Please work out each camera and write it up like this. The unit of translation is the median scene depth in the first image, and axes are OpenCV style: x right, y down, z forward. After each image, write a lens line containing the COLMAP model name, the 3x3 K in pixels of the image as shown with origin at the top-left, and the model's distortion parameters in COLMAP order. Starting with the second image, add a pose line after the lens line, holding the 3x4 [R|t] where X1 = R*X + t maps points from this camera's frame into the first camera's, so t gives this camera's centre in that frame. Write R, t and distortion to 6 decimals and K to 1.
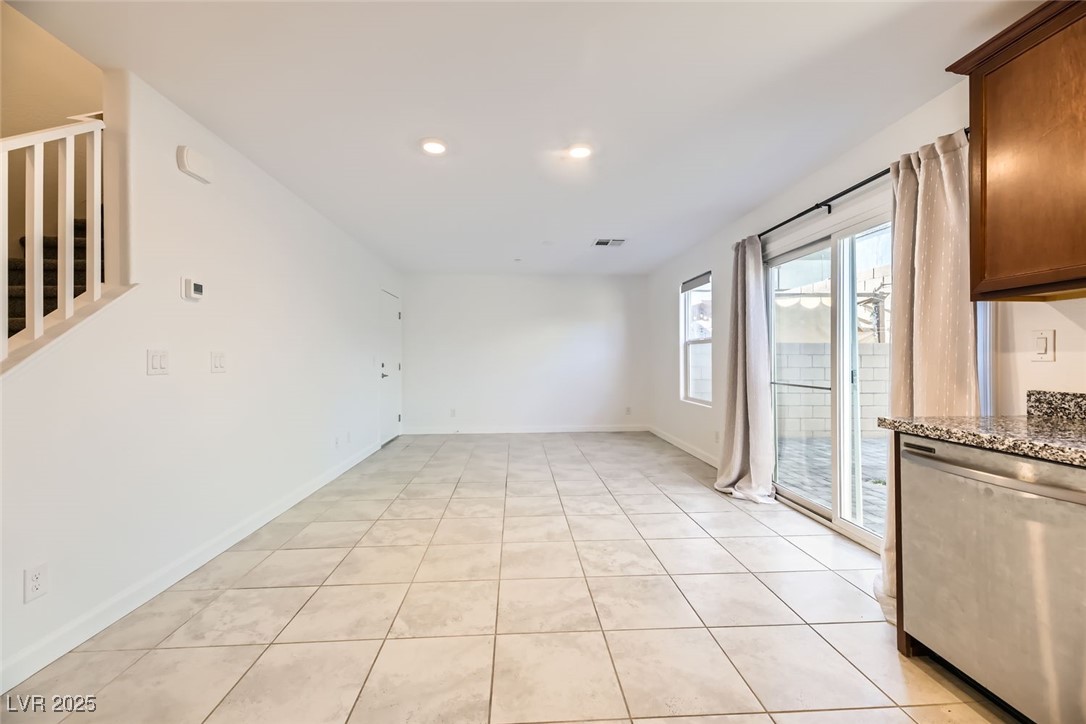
lens RADIAL K [[438.6, 0, 543.3], [0, 438.6, 356.8], [0, 0, 1]] dist [0.014451, -0.003857]
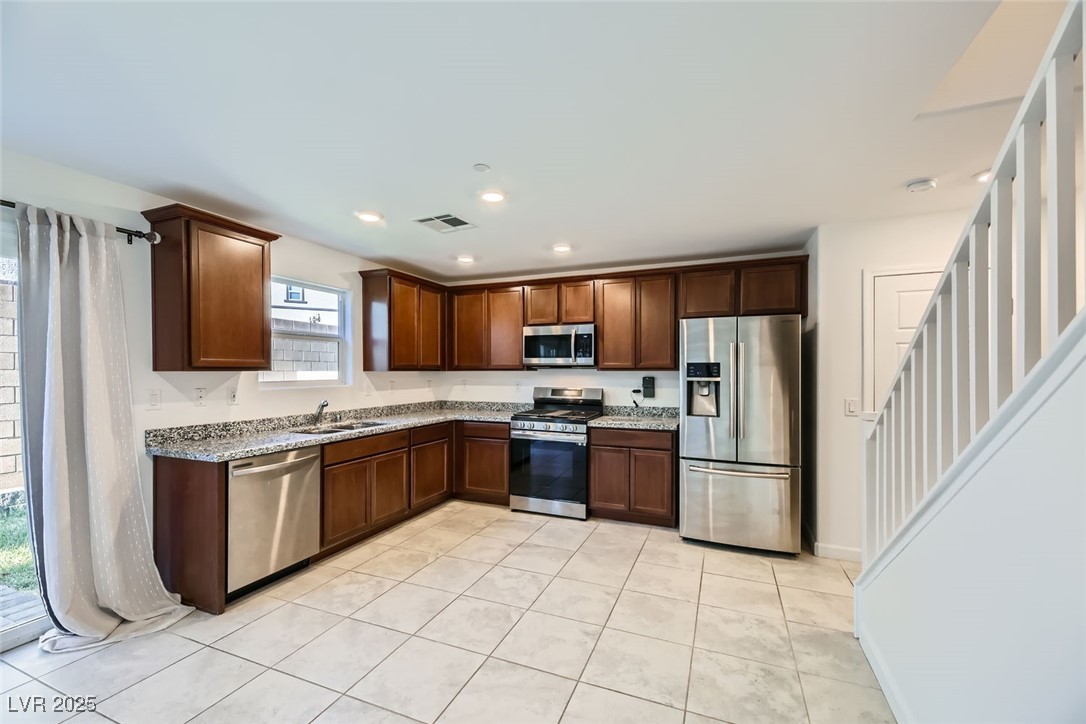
lens RADIAL K [[438.6, 0, 542.6], [0, 438.6, 373.6], [0, 0, 1]] dist [0.014451, -0.003857]
pose [[-0.898308, -0.000200, 0.439367, -0.481522], [0.000445, 0.999999, 0.001367, -0.074734], [-0.439367, 0.001424, -0.898307, 1.147845]]
